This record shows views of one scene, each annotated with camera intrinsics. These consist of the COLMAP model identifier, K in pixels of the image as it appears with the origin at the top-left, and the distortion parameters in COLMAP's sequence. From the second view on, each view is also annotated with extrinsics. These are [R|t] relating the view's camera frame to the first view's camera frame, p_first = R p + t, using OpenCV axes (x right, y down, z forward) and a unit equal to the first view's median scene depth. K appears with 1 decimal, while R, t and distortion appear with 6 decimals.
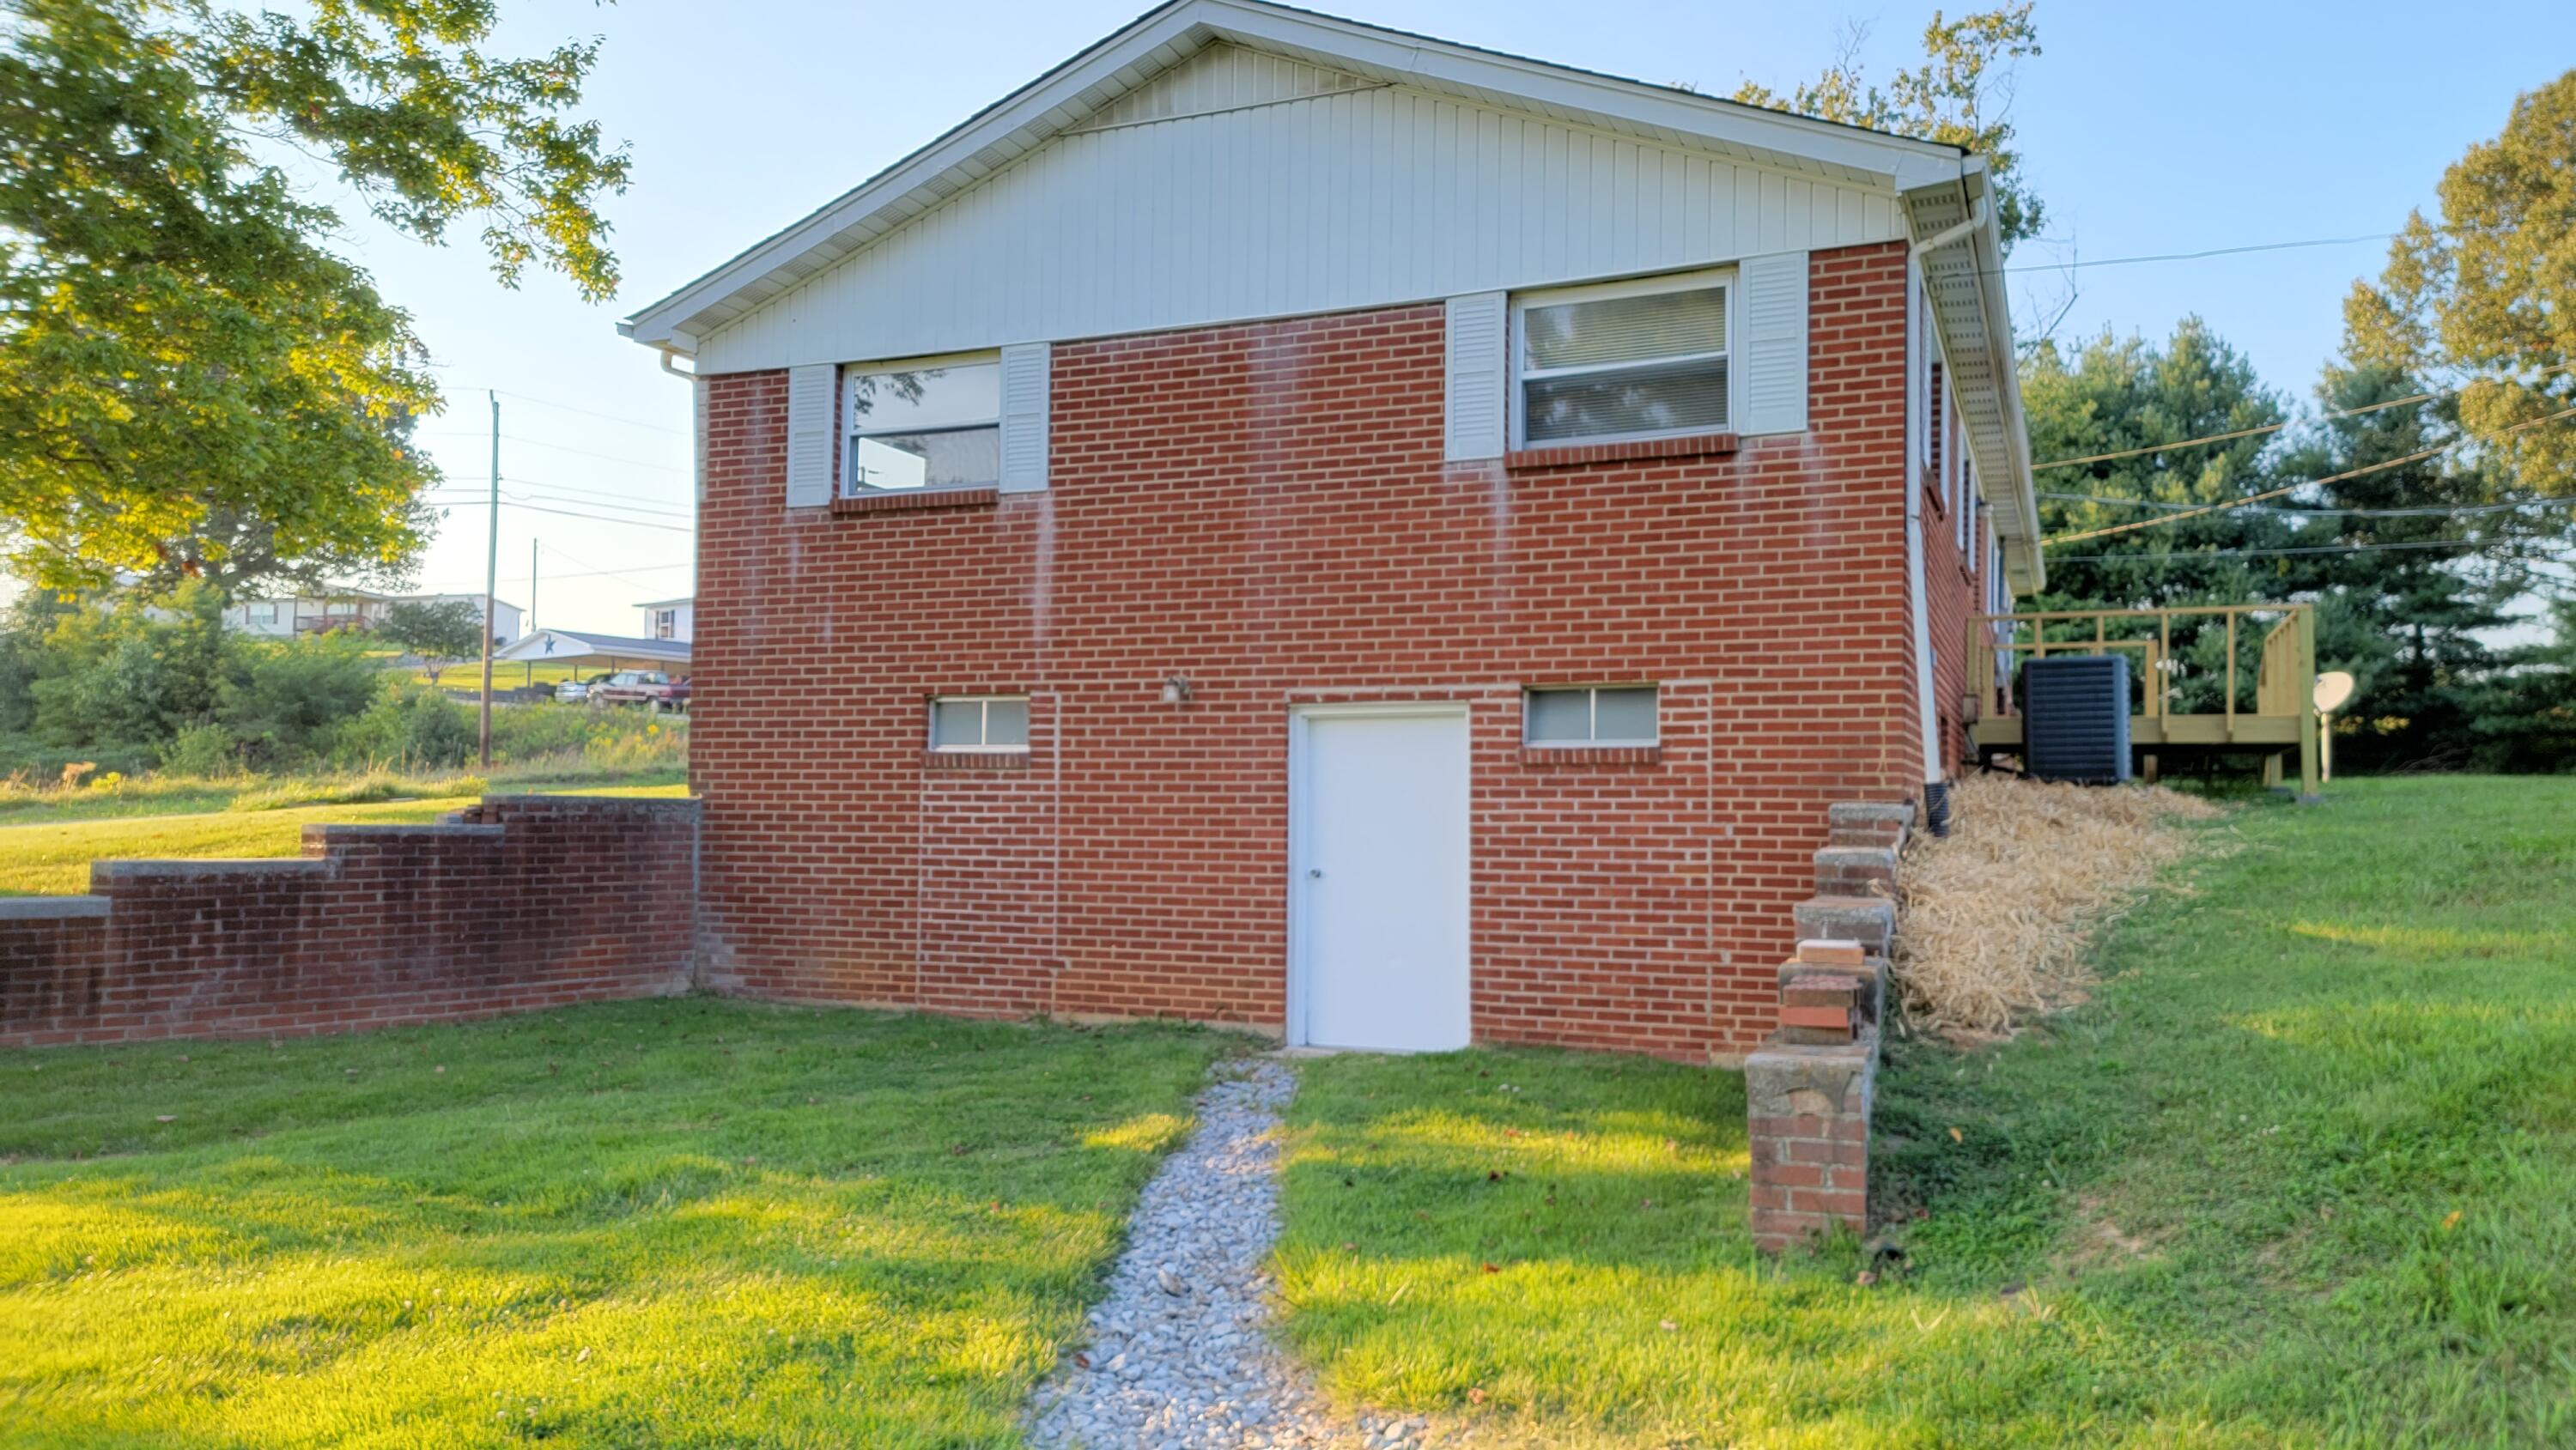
lens RADIAL K [[1778.2, 0, 1319.7], [0, 1778.2, 756.6], [0, 0, 1]] dist [0.074529, -0.054875]
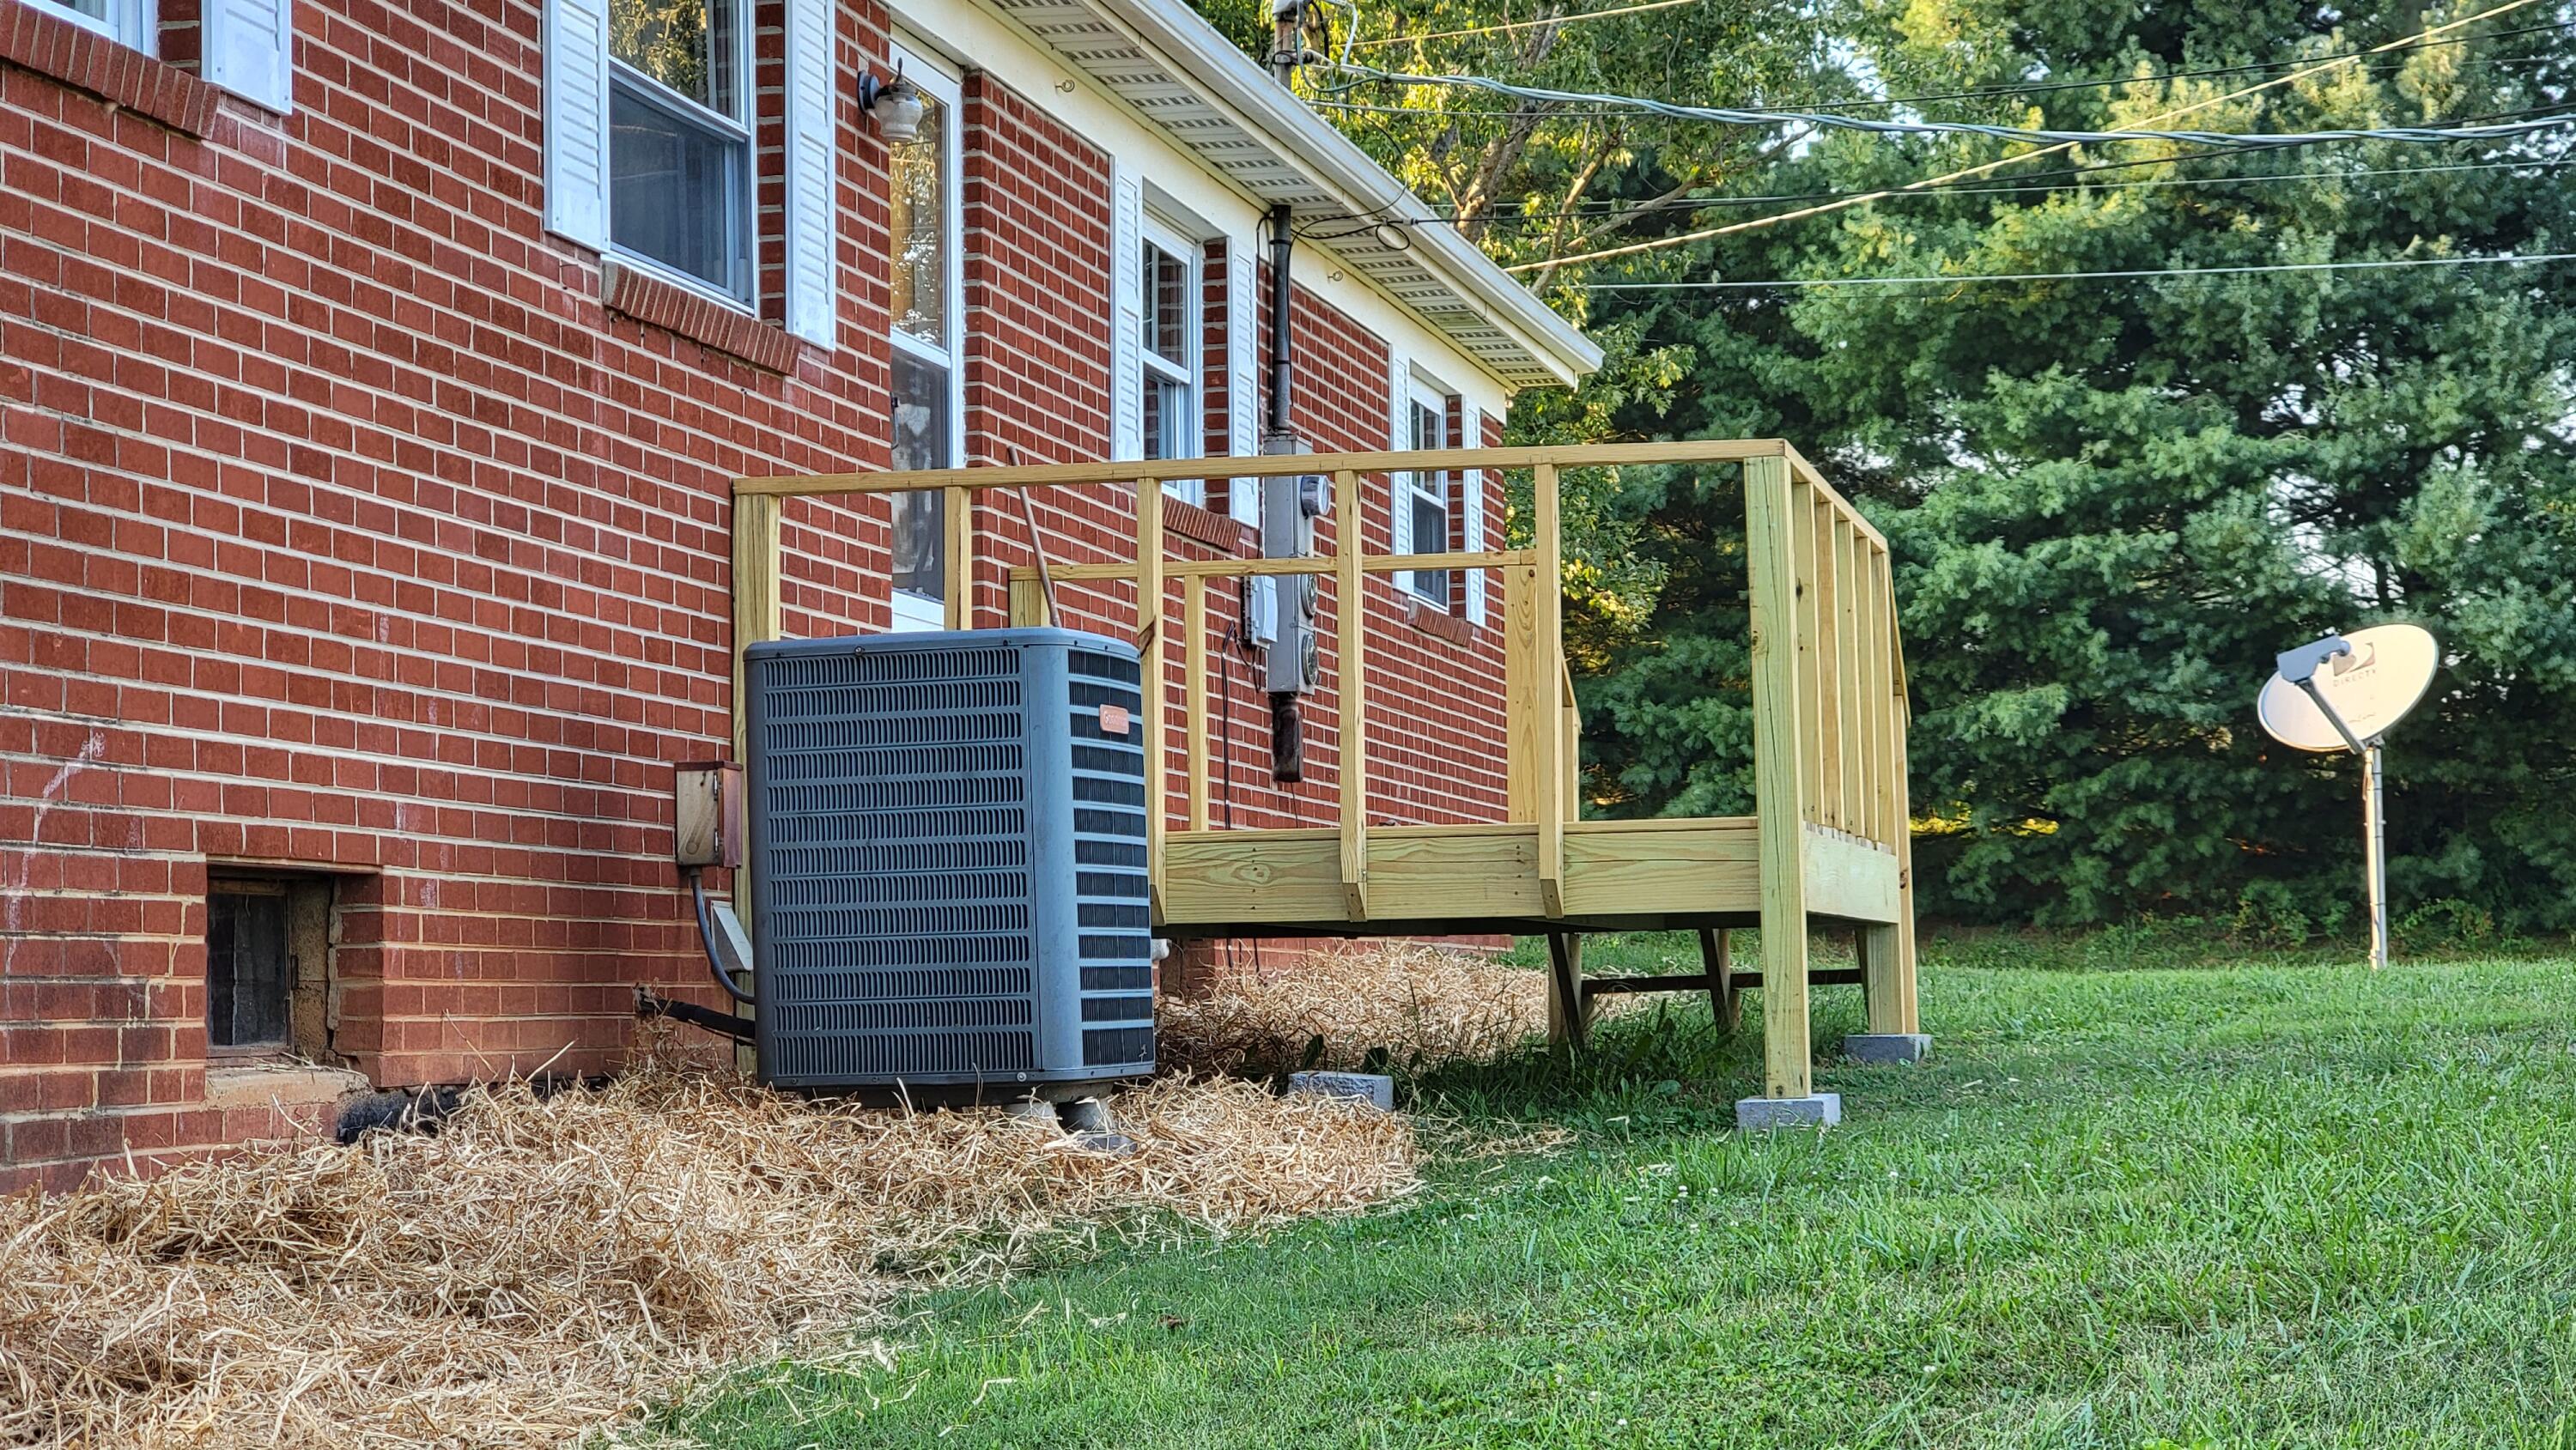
lens RADIAL K [[5072.0, 0, 1280.4], [0, 5072.0, 725.7], [0, 0, 1]] dist [0.072914, 0.000000]
pose [[0.981374, -0.014588, 0.191550, 0.377102], [0.018400, 0.999666, -0.018139, -0.030467], [-0.191222, 0.021325, 0.981315, 0.254402]]
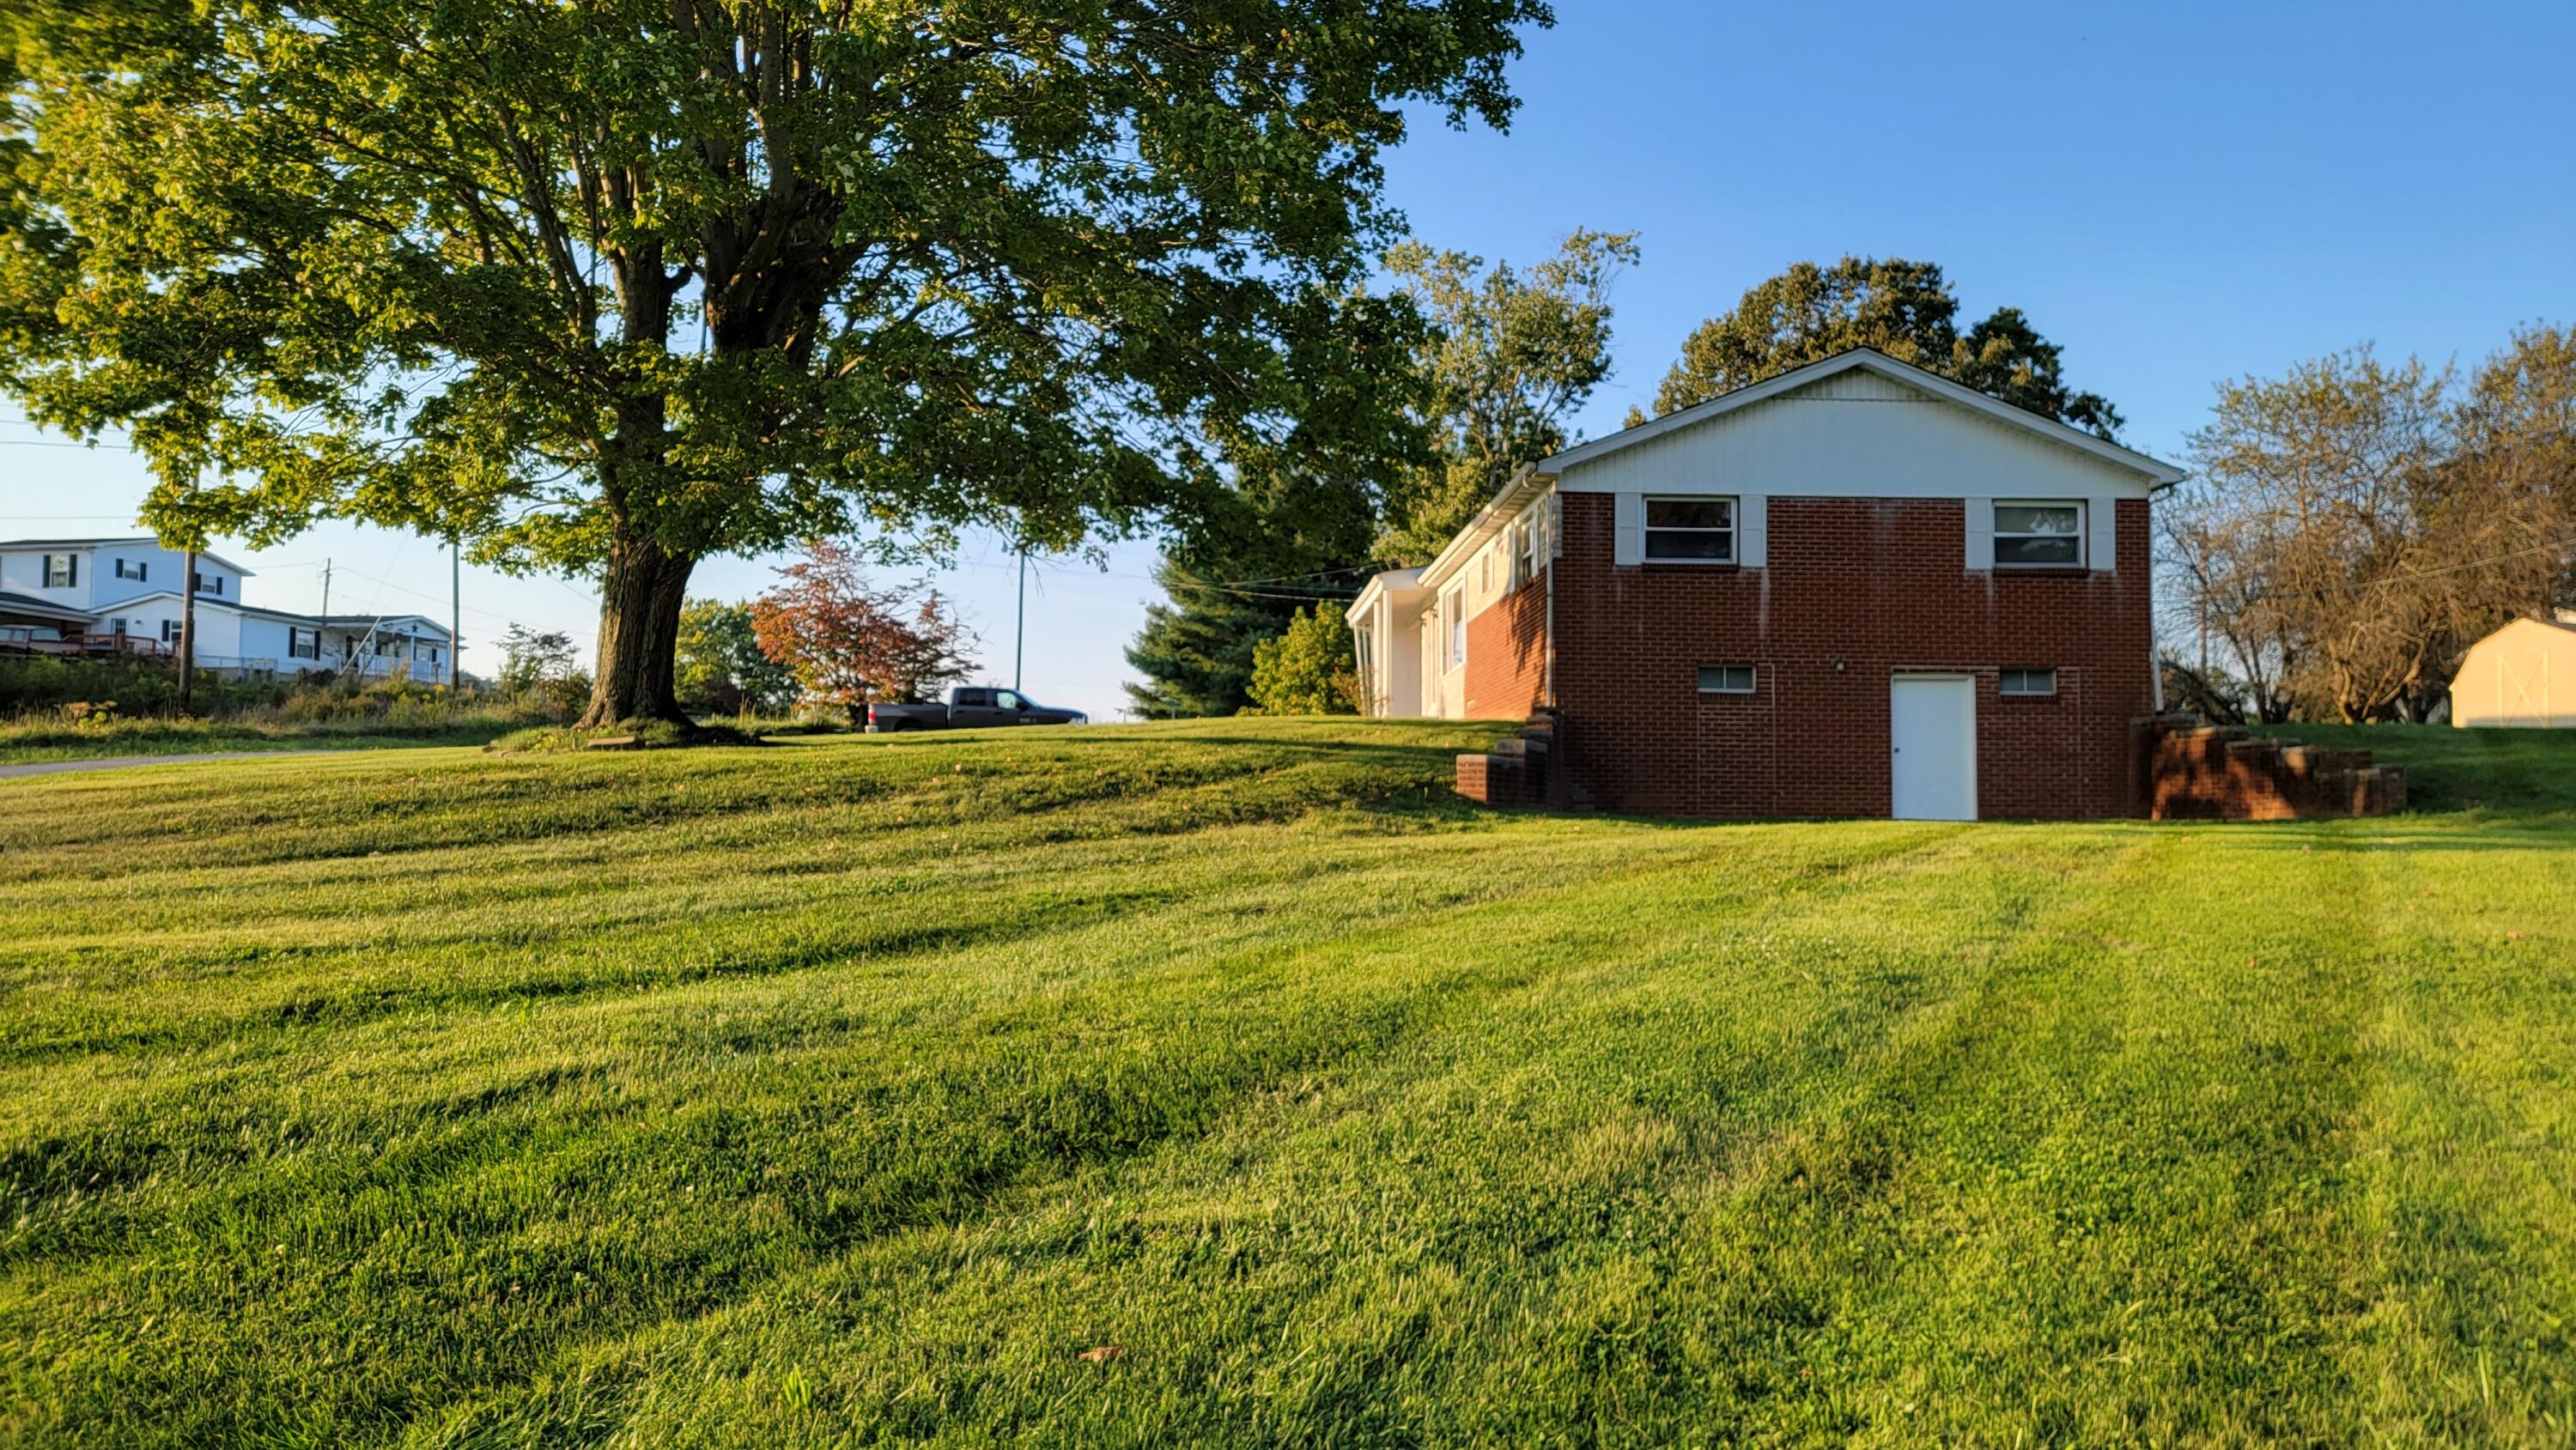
lens RADIAL K [[1778.2, 0, 1342.6], [0, 1778.2, 761.9], [0, 0, 1]] dist [0.074529, -0.054875]
pose [[0.884508, 0.011483, 0.466384, -1.587841], [-0.011759, 0.999928, -0.002317, 0.090691], [-0.466377, -0.003435, 0.884579, -0.626149]]
